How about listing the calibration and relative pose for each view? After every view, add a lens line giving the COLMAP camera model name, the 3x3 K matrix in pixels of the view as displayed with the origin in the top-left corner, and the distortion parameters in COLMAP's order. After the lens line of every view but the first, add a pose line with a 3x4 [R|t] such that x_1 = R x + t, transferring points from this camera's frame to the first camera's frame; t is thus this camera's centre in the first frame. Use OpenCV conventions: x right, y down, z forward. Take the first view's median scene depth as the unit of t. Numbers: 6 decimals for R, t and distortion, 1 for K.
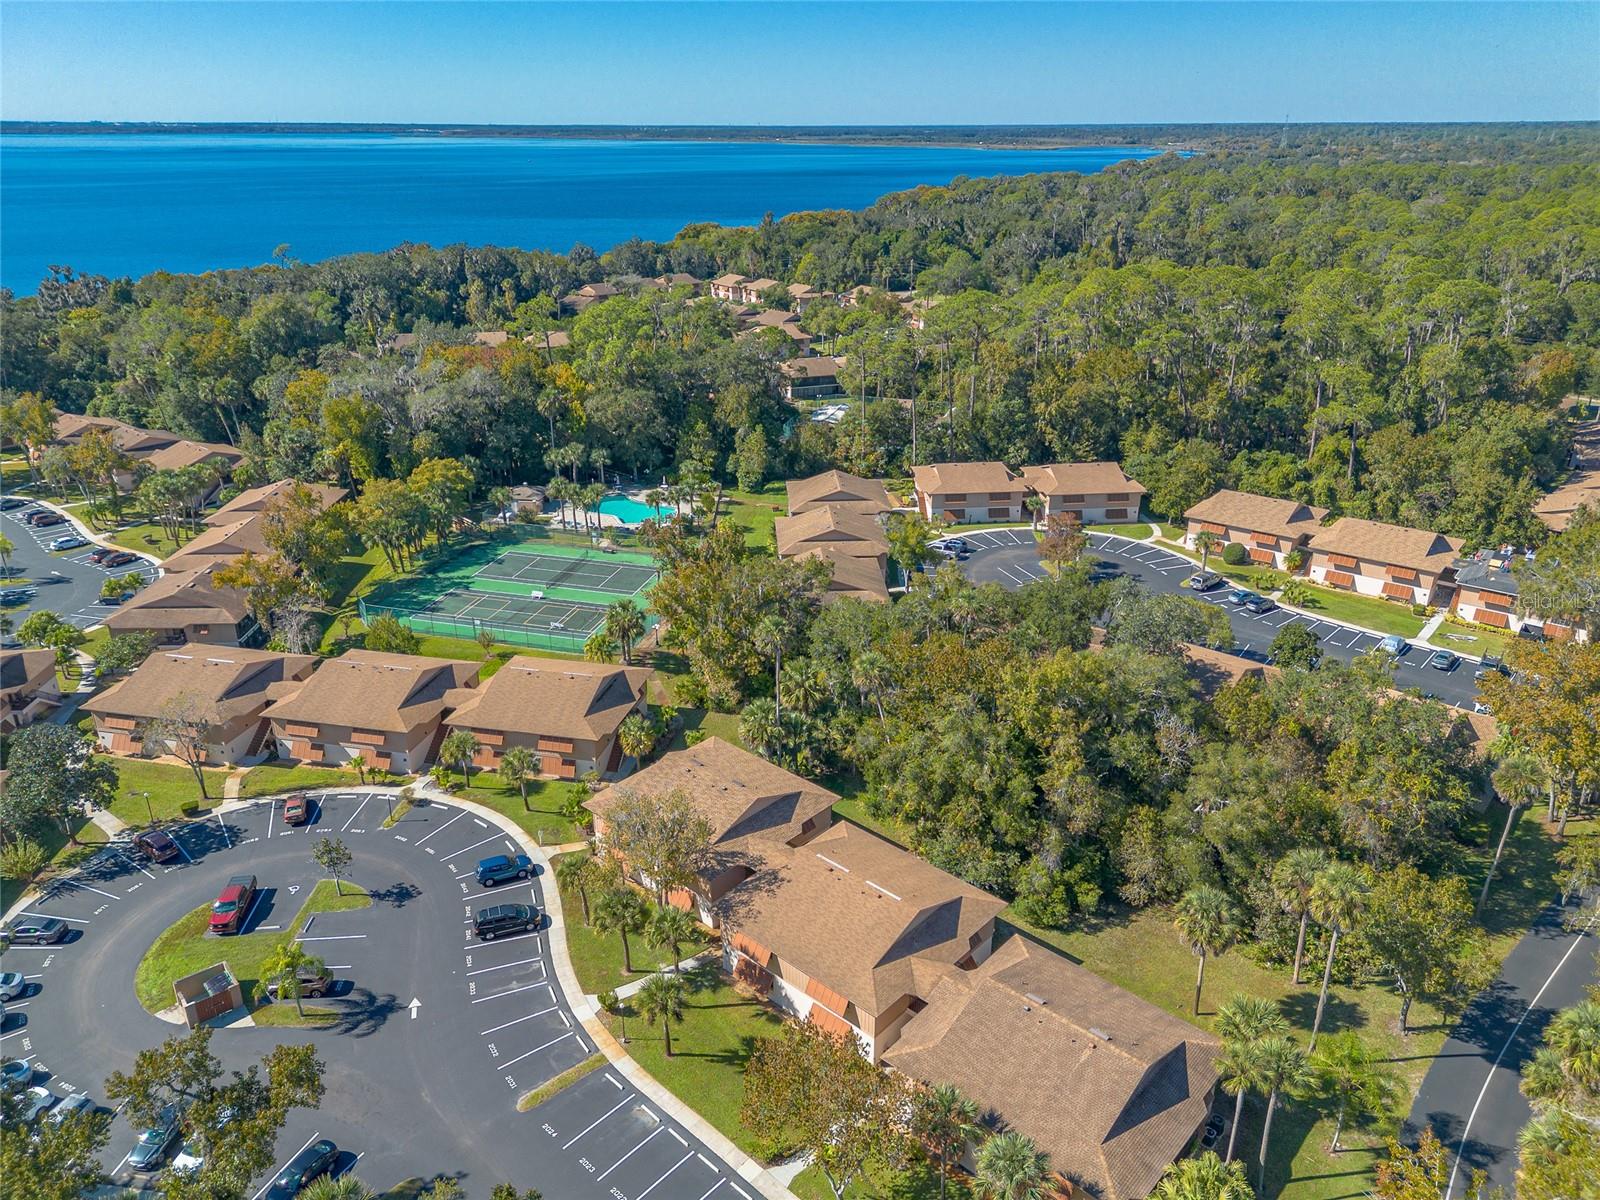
lens RADIAL K [[1126.1, 0, 797.5], [0, 1126.1, 604.6], [0, 0, 1]] dist [0.084640, -0.079089]
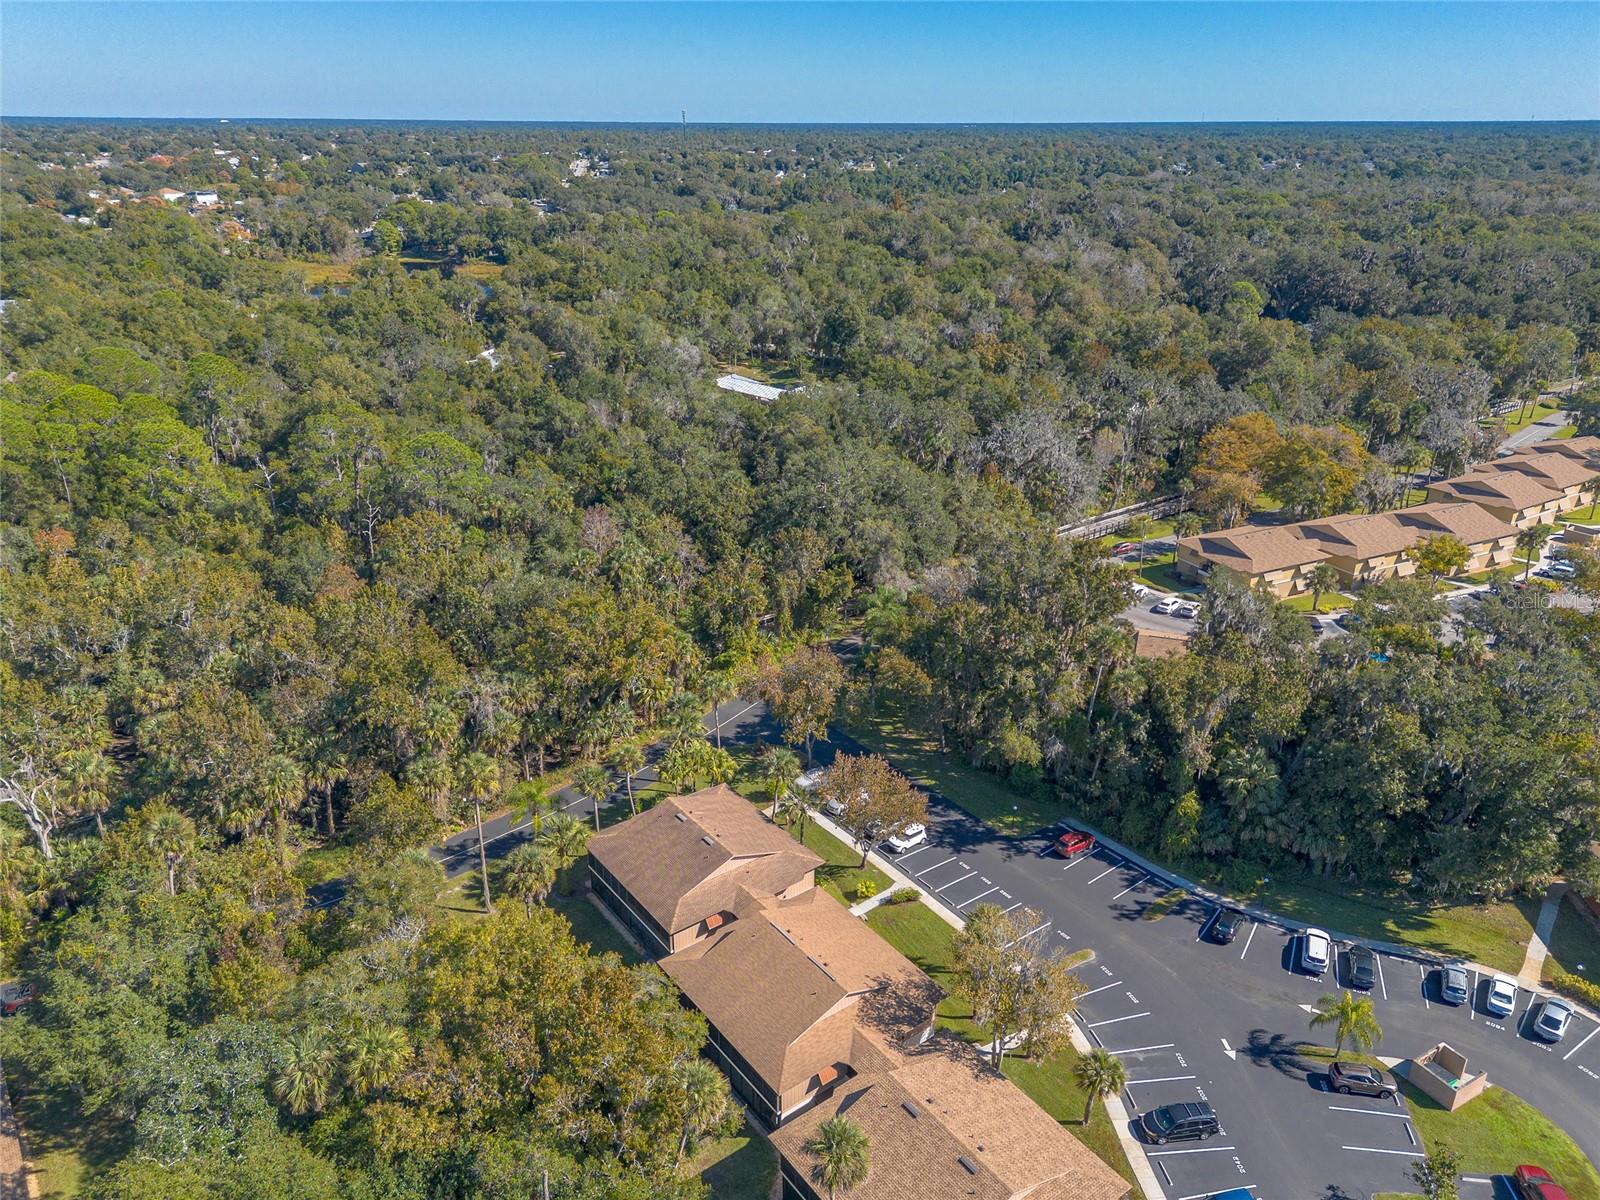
lens RADIAL K [[1124.6, 0, 800.0], [0, 1124.6, 600.0], [0, 0, 1]] dist [0.071232, -0.071753]
pose [[-0.982385, -0.072663, 0.172160, -0.045294], [0.073223, 0.697937, 0.712406, -0.326020], [-0.171922, 0.712463, -0.680323, 0.678807]]
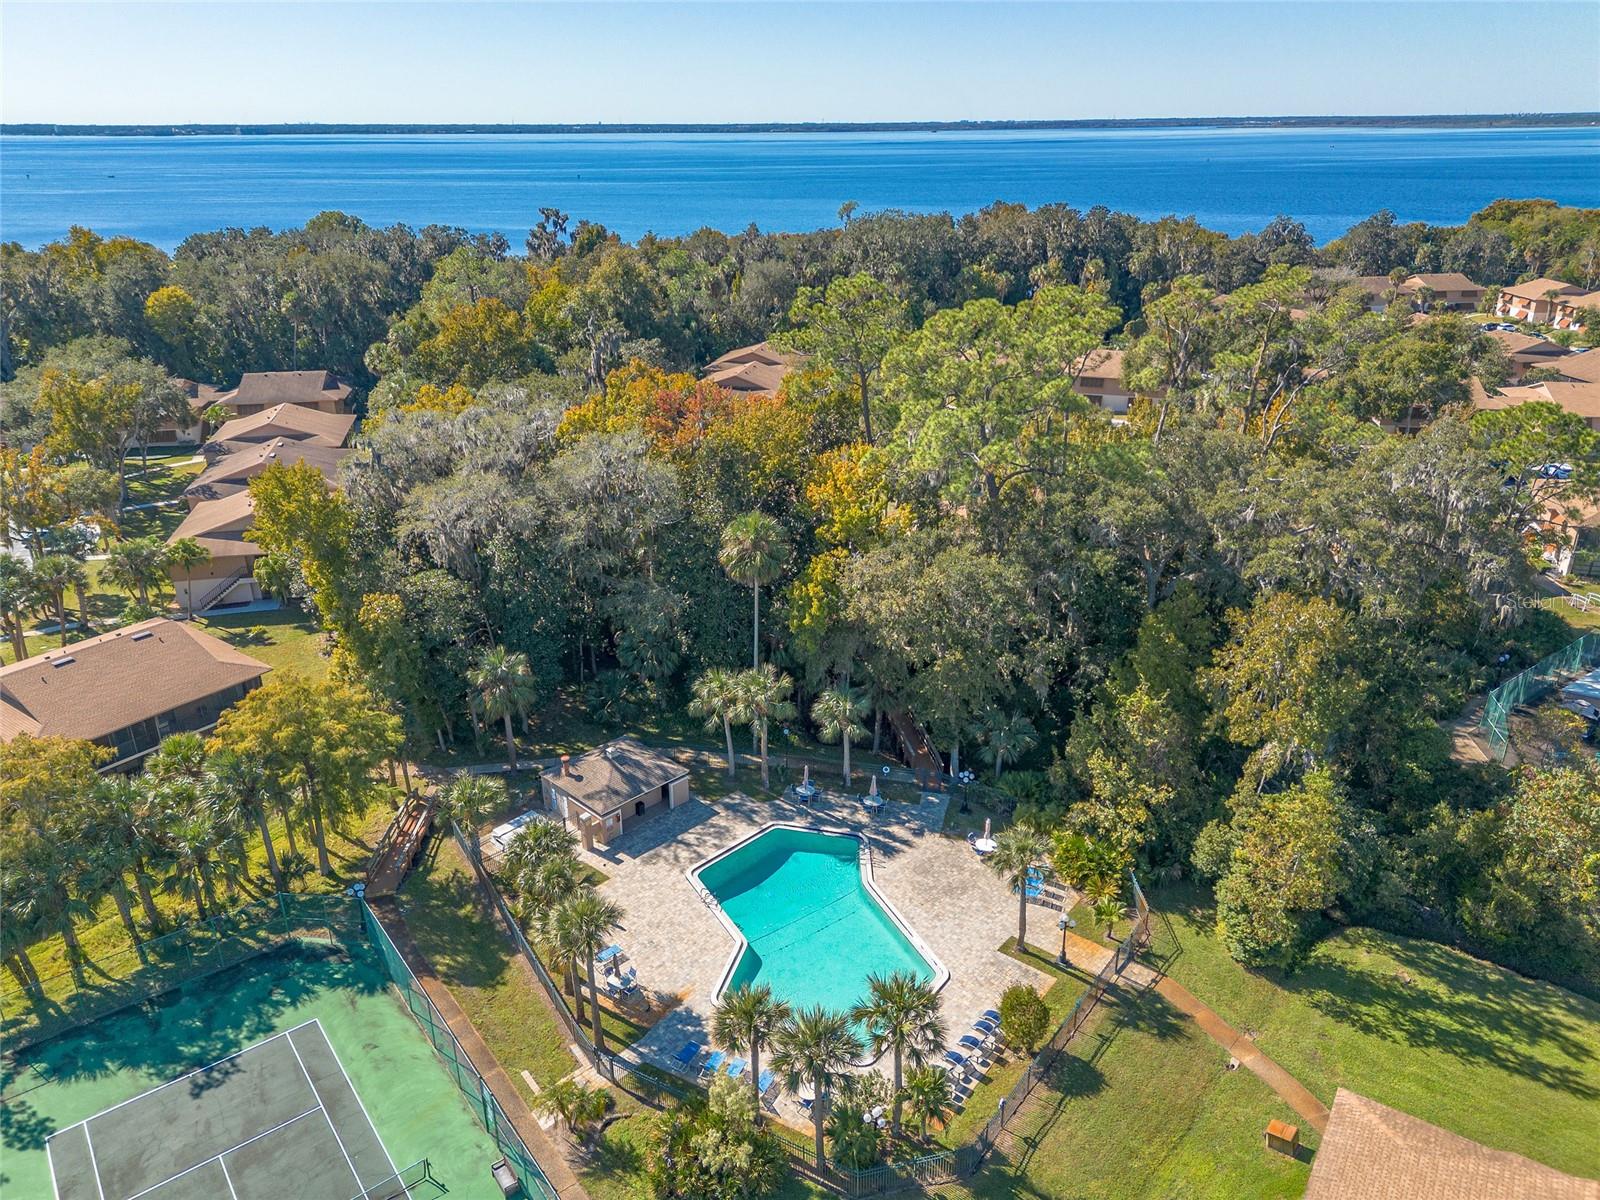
lens RADIAL K [[1130.3, 0, 791.8], [0, 1130.3, 594.2], [0, 0, 1]] dist [0.089036, -0.090834]
pose [[0.794095, 0.227359, -0.563667, 0.012142], [-0.230747, 0.970740, 0.066479, -0.206806], [0.562289, 0.077274, 0.823323, 0.749272]]
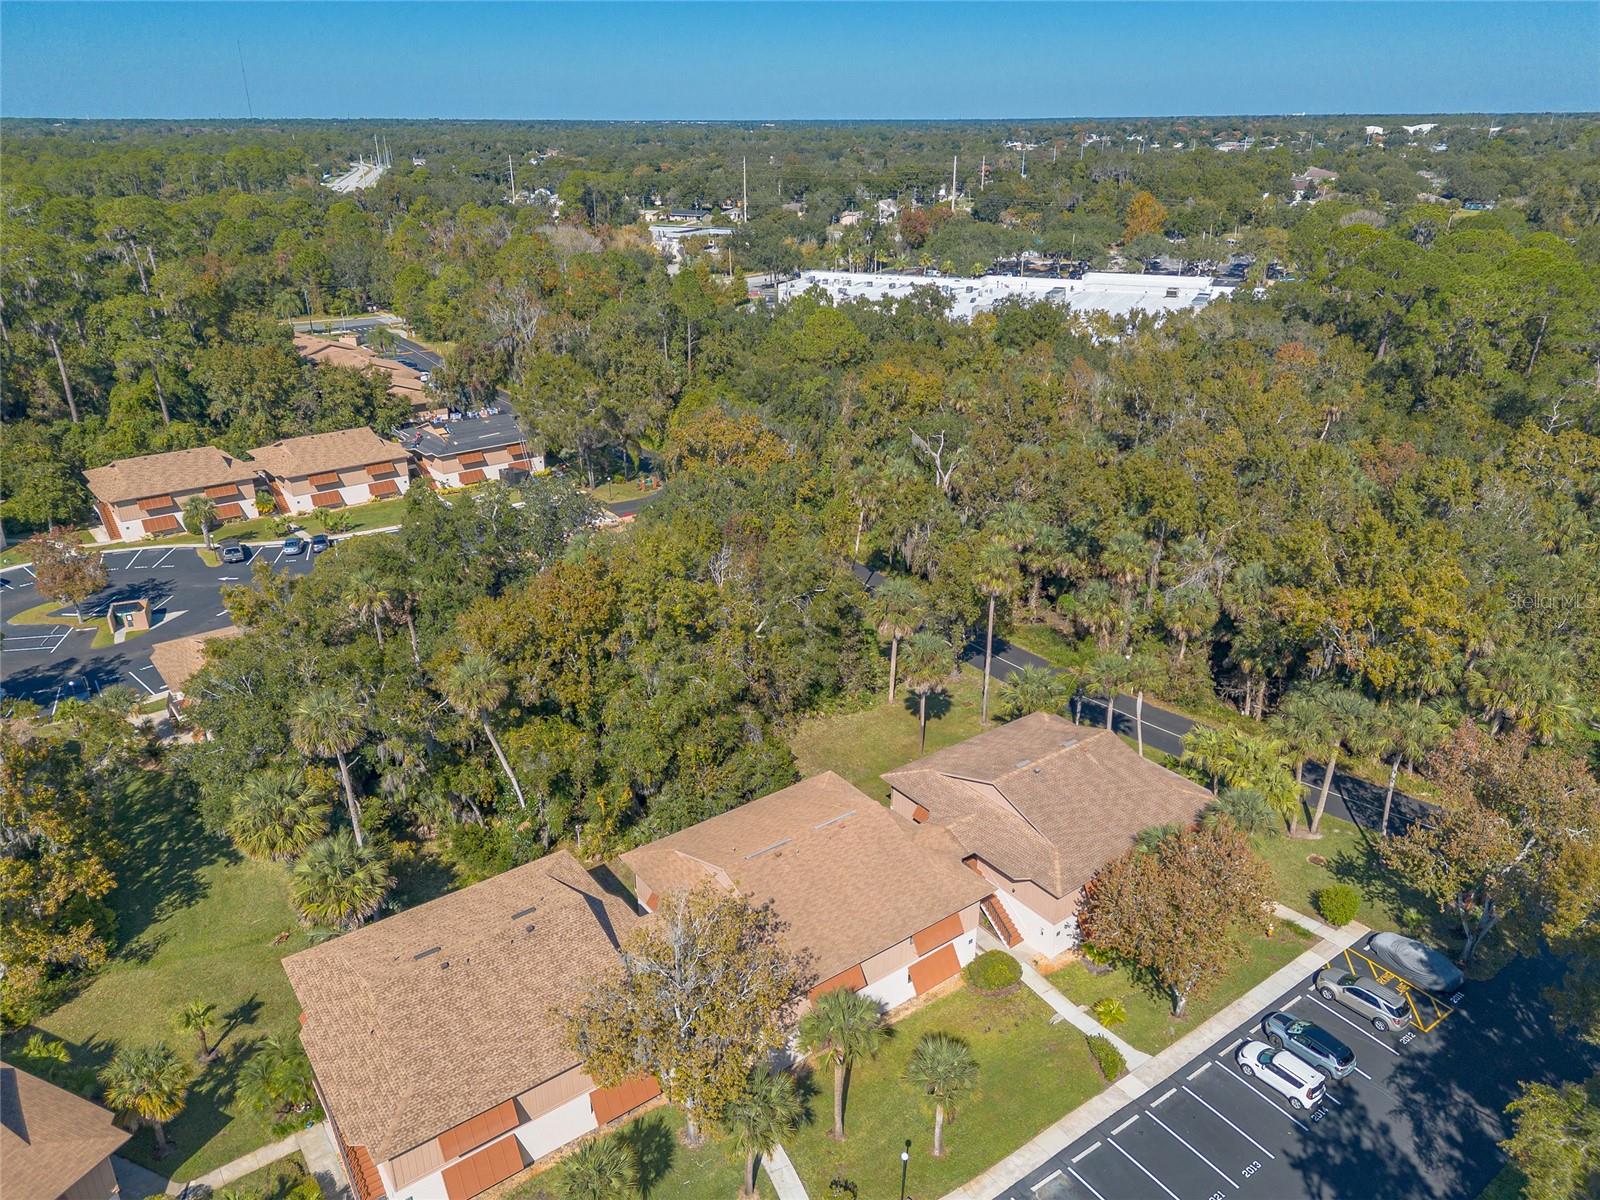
lens RADIAL K [[1124.6, 0, 800.0], [0, 1124.6, 600.0], [0, 0, 1]] dist [0.071232, -0.071753]
pose [[0.199319, -0.380251, 0.903151, -0.272849], [0.382946, 0.878580, 0.285392, -0.057607], [-0.902011, 0.288974, 0.320733, 0.326776]]
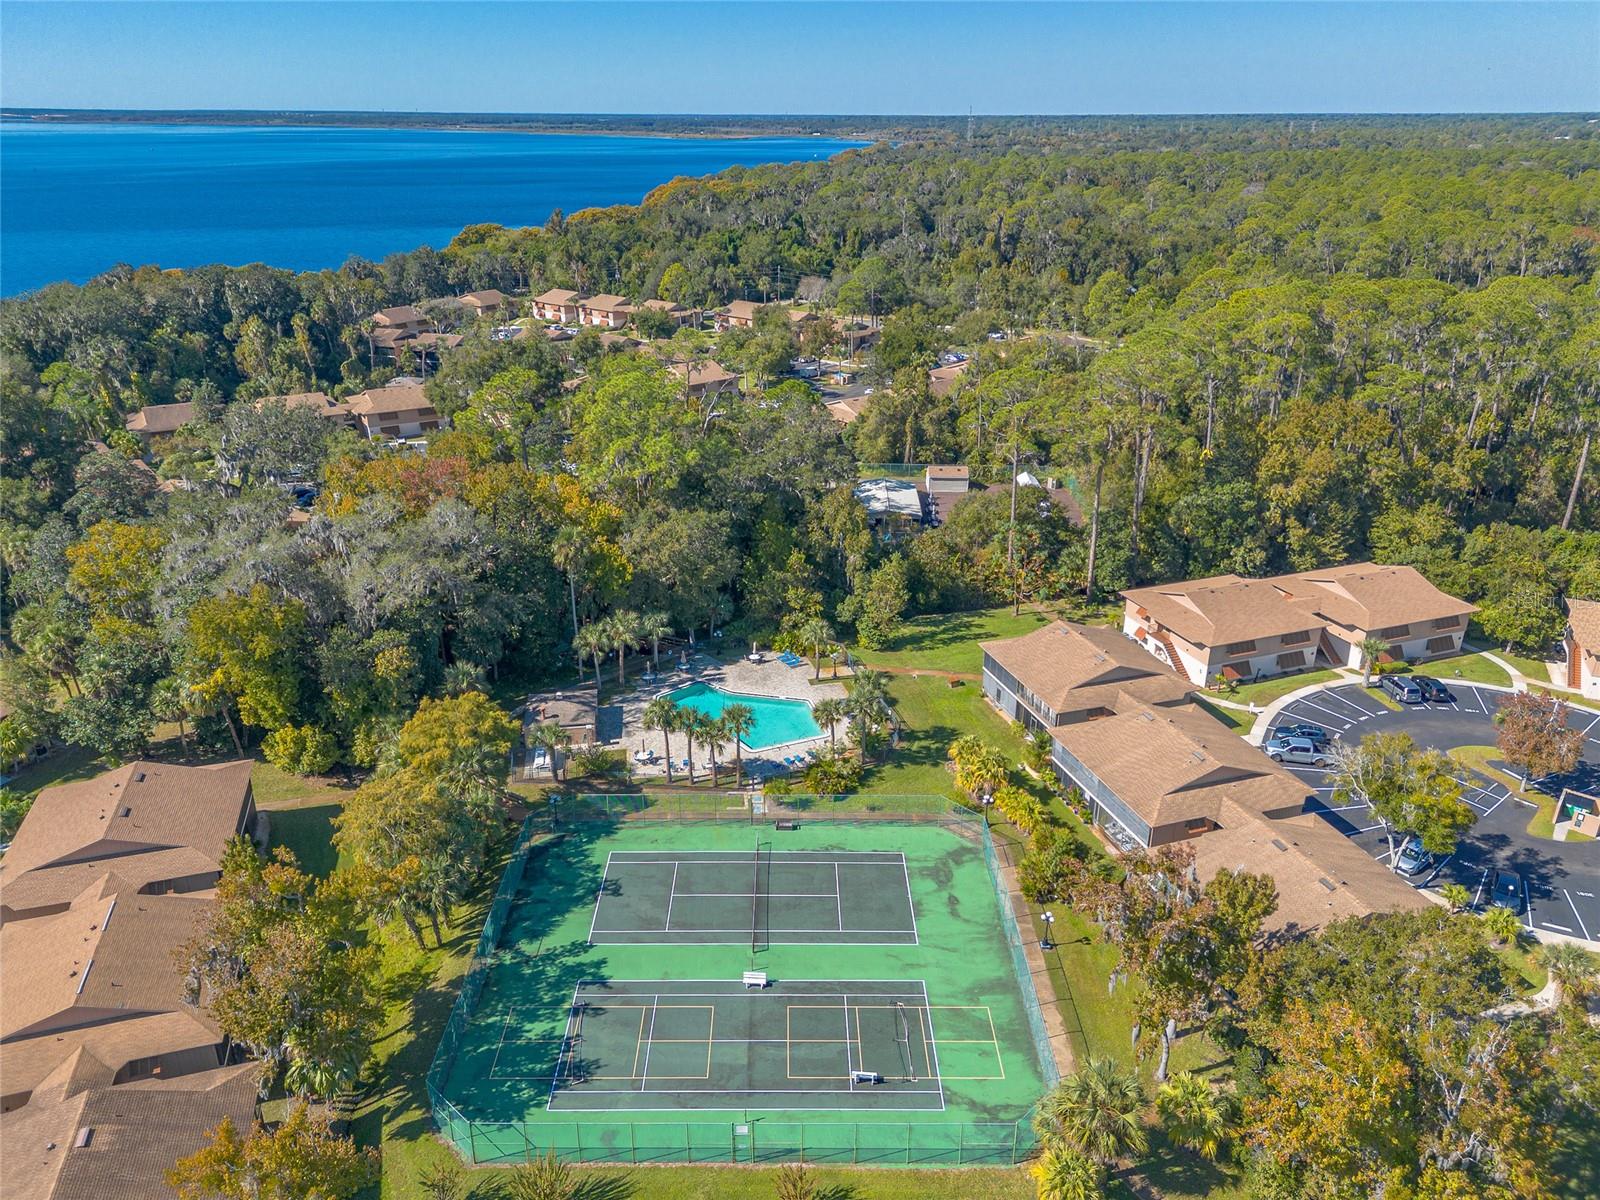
lens RADIAL K [[1131.9, 0, 800.0], [0, 1131.9, 600.0], [0, 0, 1]] dist [0.064796, -0.052487]
pose [[0.963471, -0.102664, 0.247353, -0.273222], [0.101804, 0.994671, 0.016299, -0.159889], [-0.247708, 0.009478, 0.968788, 0.413623]]
